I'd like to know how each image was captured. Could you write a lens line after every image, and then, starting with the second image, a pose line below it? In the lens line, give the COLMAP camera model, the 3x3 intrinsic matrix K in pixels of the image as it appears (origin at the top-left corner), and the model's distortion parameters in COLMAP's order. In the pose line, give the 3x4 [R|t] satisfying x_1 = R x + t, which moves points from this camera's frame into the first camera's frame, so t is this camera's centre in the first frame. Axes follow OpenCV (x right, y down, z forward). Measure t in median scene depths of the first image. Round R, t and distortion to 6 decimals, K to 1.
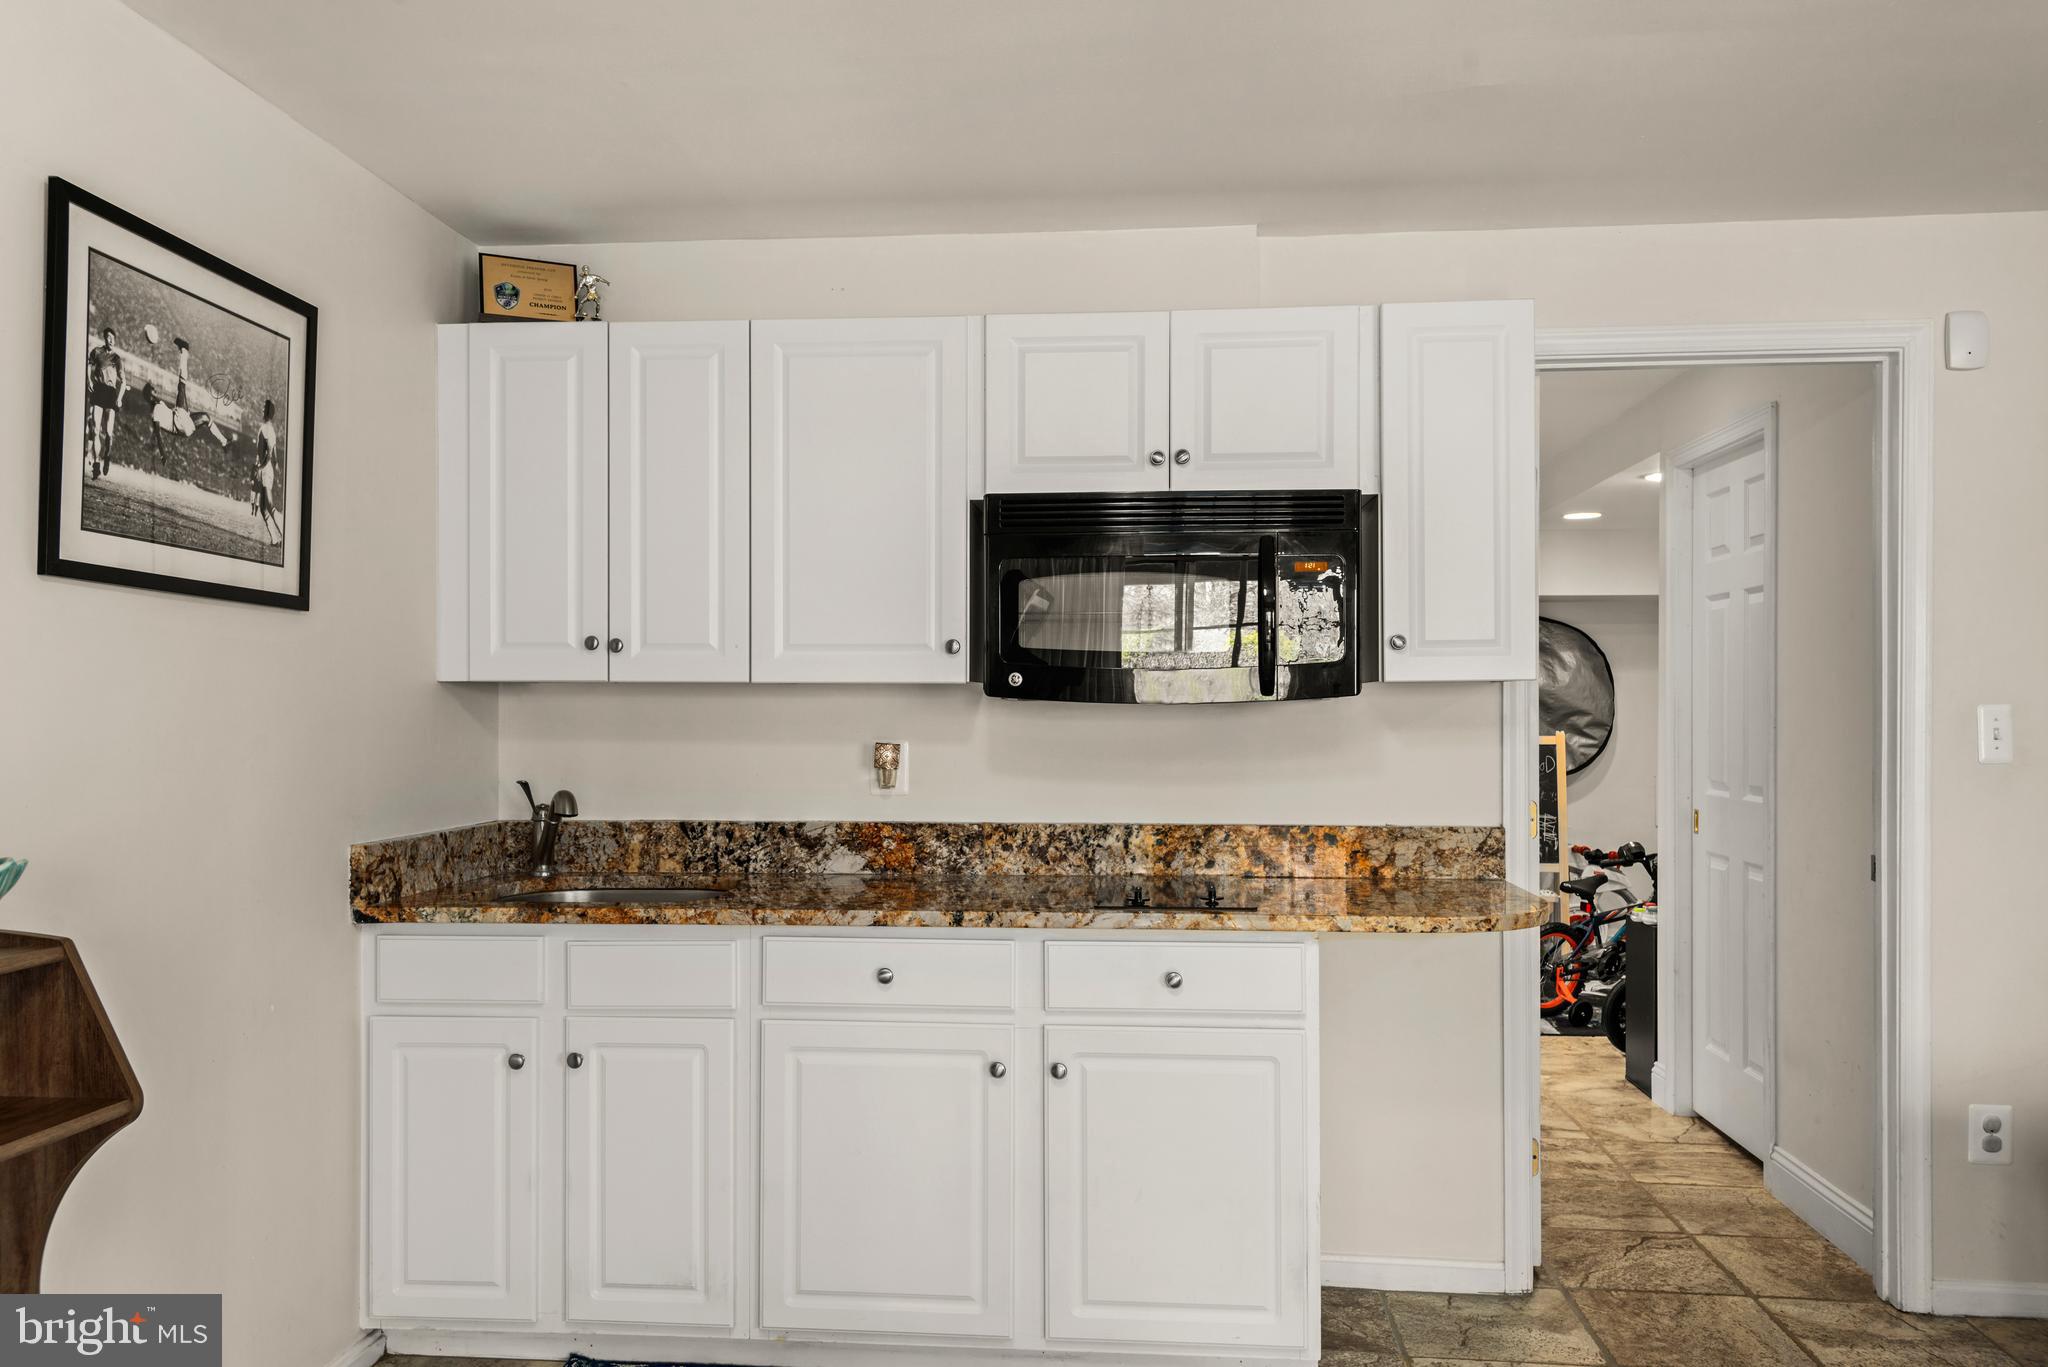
lens RADIAL K [[1493.6, 0, 1021.9], [0, 1493.6, 665.5], [0, 0, 1]] dist [0.025581, -0.002955]
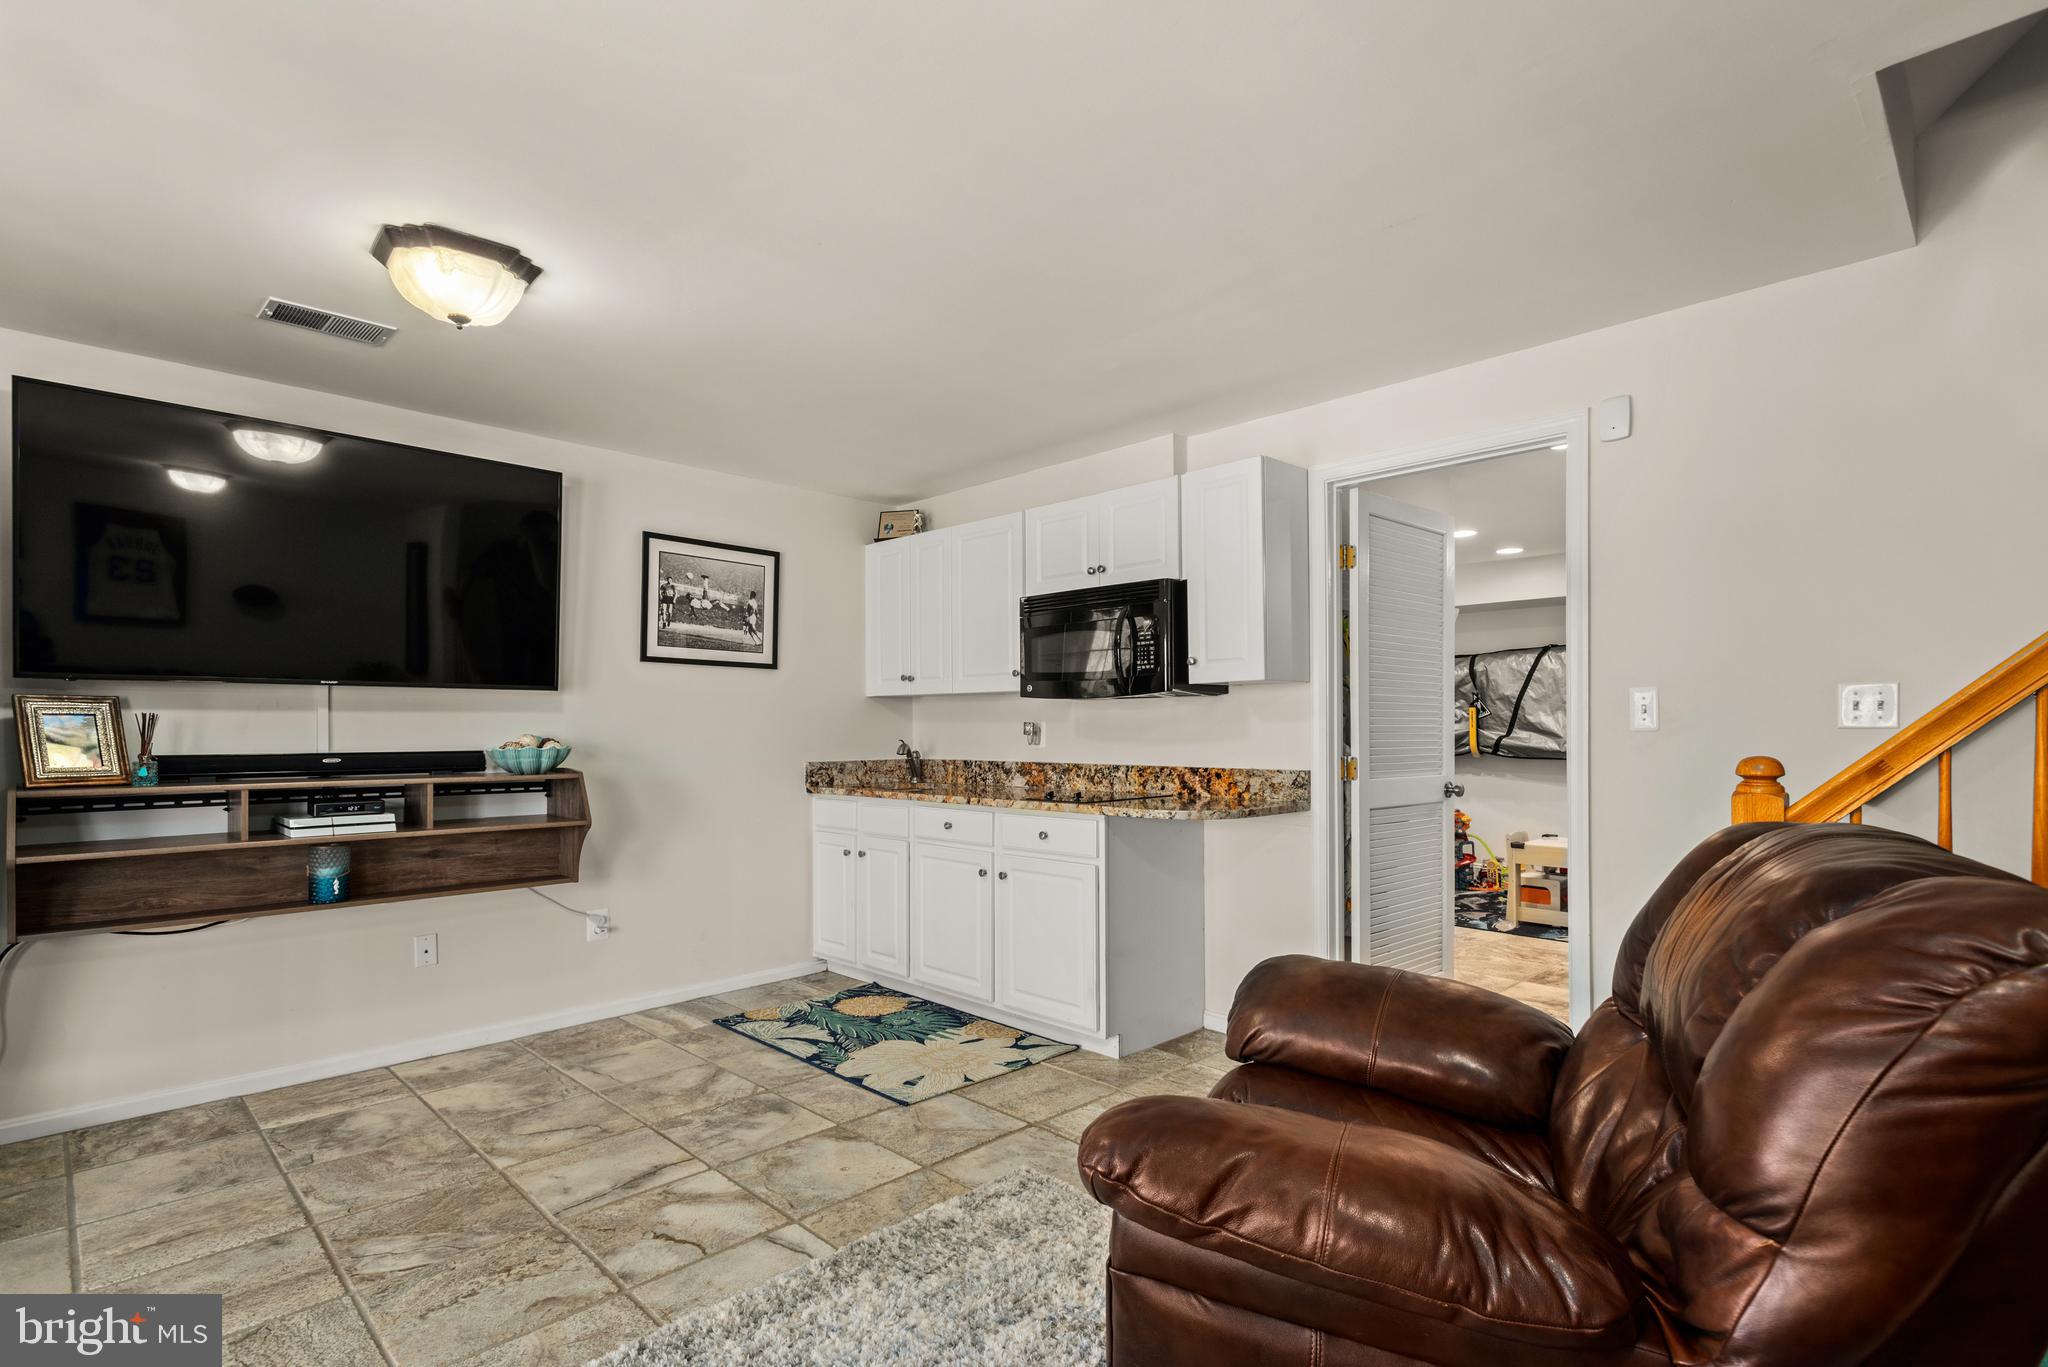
lens RADIAL K [[972.4, 0, 1027.9], [0, 972.4, 692.4], [0, 0, 1]] dist [0.022340, -0.008100]
pose [[0.765044, -0.027083, -0.643409, 0.830147], [0.022738, 0.999628, -0.015041, 0.034101], [0.643577, -0.003123, 0.765375, -0.007831]]
